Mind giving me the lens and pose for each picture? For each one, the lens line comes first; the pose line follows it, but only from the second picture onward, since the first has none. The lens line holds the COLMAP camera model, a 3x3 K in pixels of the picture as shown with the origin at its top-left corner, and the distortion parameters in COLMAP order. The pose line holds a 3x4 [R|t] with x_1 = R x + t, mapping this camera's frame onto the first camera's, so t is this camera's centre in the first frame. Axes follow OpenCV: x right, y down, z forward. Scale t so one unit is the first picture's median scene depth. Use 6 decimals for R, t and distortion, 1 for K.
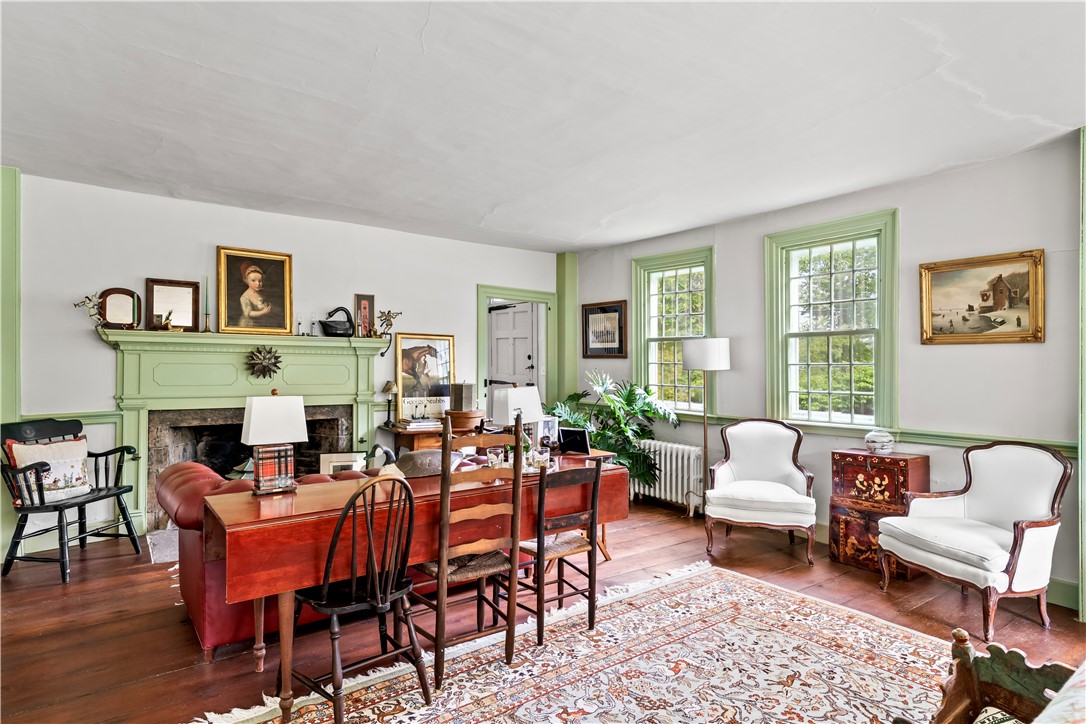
lens RADIAL K [[588.4, 0, 540.1], [0, 588.4, 363.9], [0, 0, 1]] dist [0.008369, -0.002920]
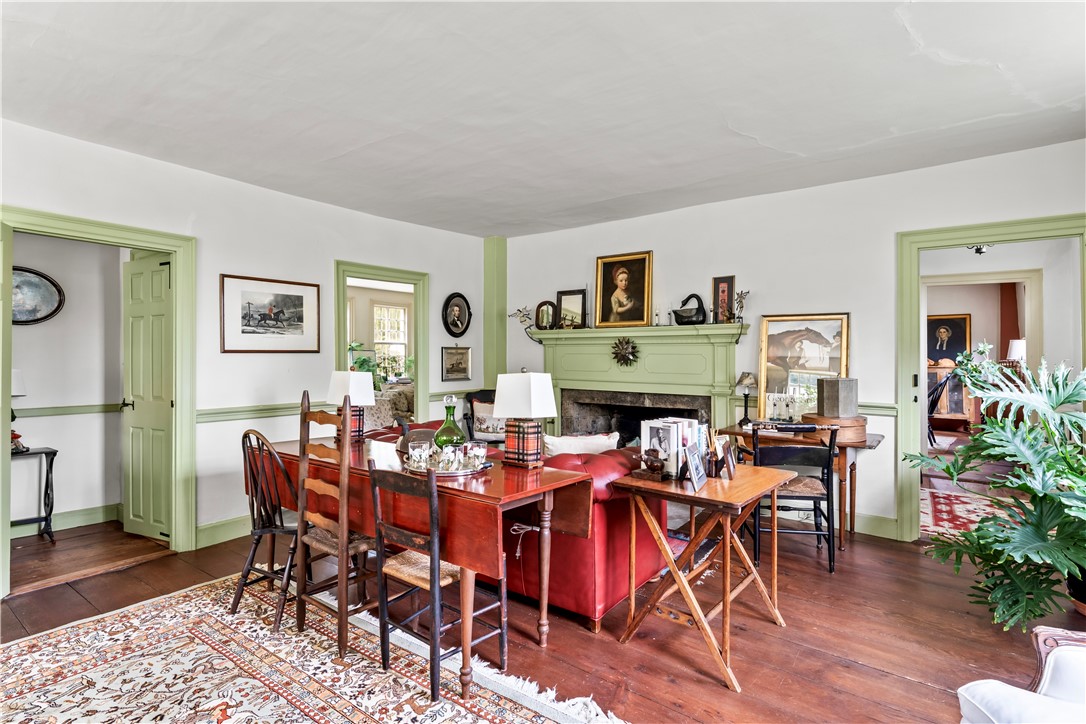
lens RADIAL K [[524.8, 0, 538.9], [0, 524.8, 359.8], [0, 0, 1]] dist [-0.013515, 0.000277]
pose [[0.297374, -0.004053, -0.954752, 0.438262], [-0.003202, 0.999981, -0.005243, 0.018027], [0.954756, 0.004616, 0.297355, 0.546560]]
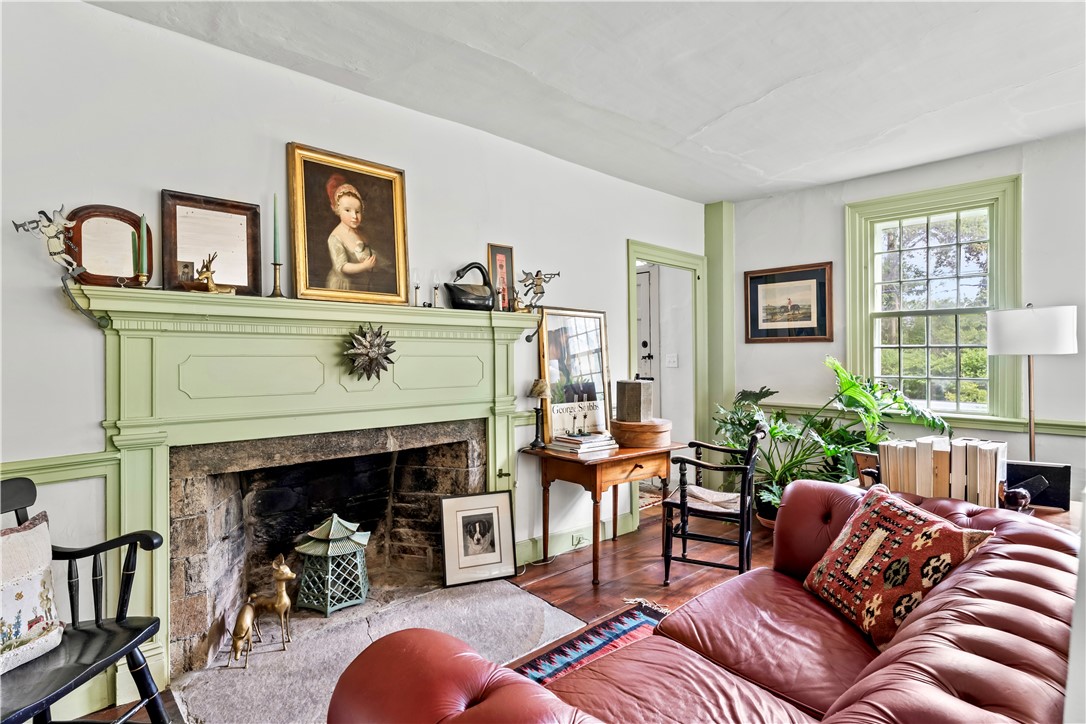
lens RADIAL K [[561.1, 0, 548.9], [0, 561.1, 358.3], [0, 0, 1]] dist [-0.002602, -0.000435]
pose [[0.992587, -0.016038, 0.120469, -0.360528], [0.015714, 0.999870, 0.003638, 0.004275], [-0.120512, -0.001718, 0.992710, 0.435401]]
